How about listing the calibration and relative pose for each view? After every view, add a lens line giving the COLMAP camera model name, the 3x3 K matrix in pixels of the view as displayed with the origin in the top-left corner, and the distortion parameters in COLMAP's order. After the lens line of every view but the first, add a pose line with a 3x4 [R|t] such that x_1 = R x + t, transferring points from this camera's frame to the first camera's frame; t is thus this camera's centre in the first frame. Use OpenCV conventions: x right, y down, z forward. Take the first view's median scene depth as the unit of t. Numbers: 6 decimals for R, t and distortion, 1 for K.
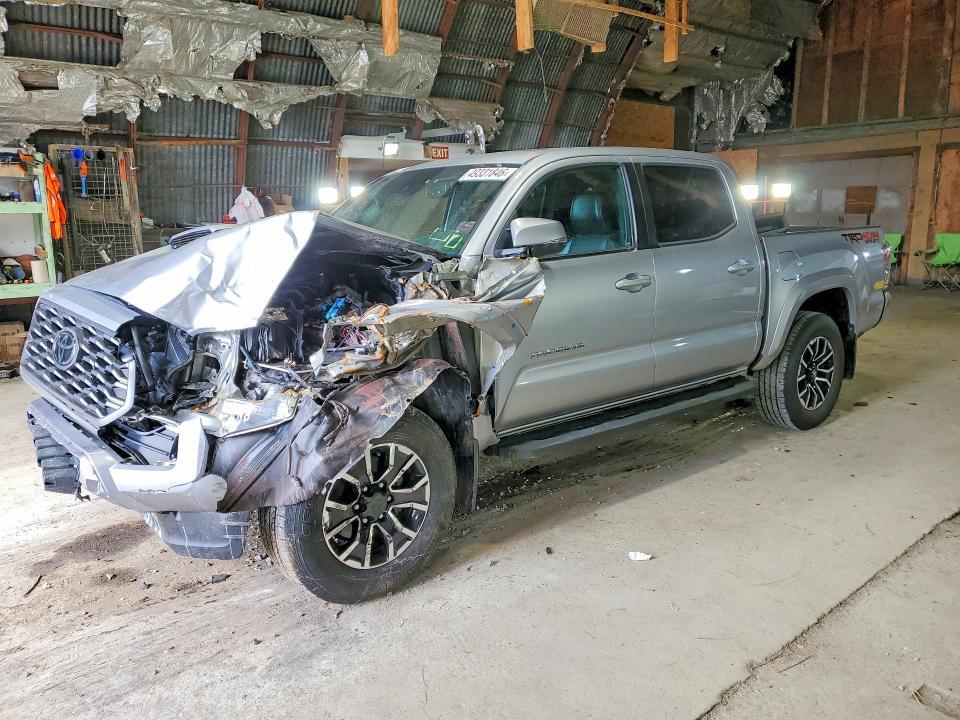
lens RADIAL K [[747.2, 0, 474.4], [0, 747.2, 352.7], [0, 0, 1]] dist [0.000443, 0.010734]
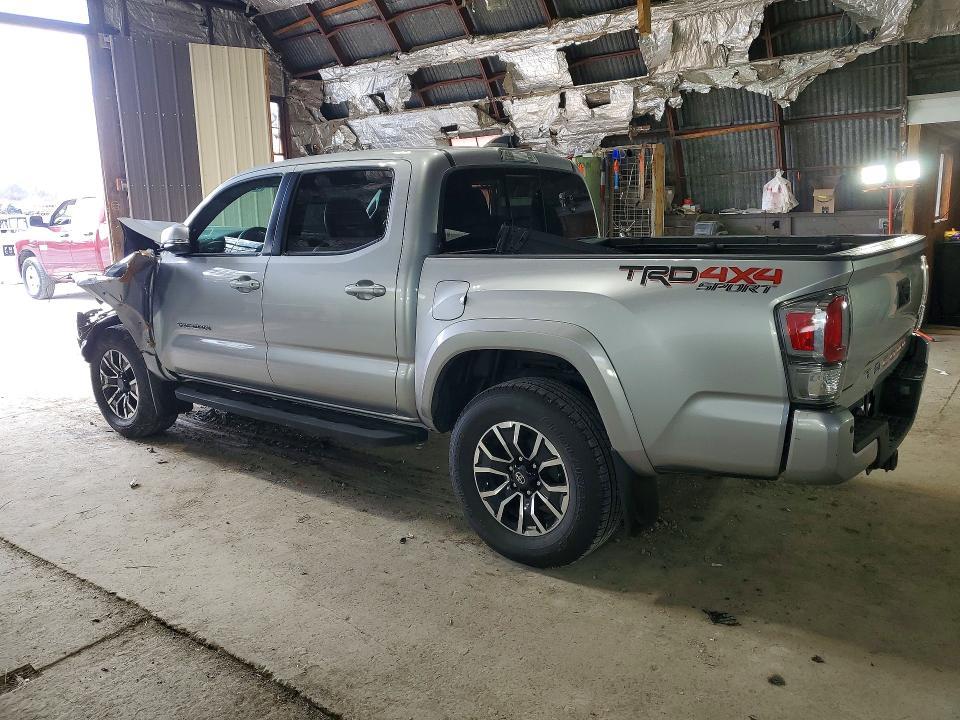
lens RADIAL K [[747.2, 0, 474.4], [0, 747.2, 352.7], [0, 0, 1]] dist [0.000443, 0.010734]
pose [[0.213035, 0.195686, -0.957248, 0.554882], [-0.158980, 0.973624, 0.163653, -0.092578], [0.964024, 0.117319, 0.238526, 0.433935]]
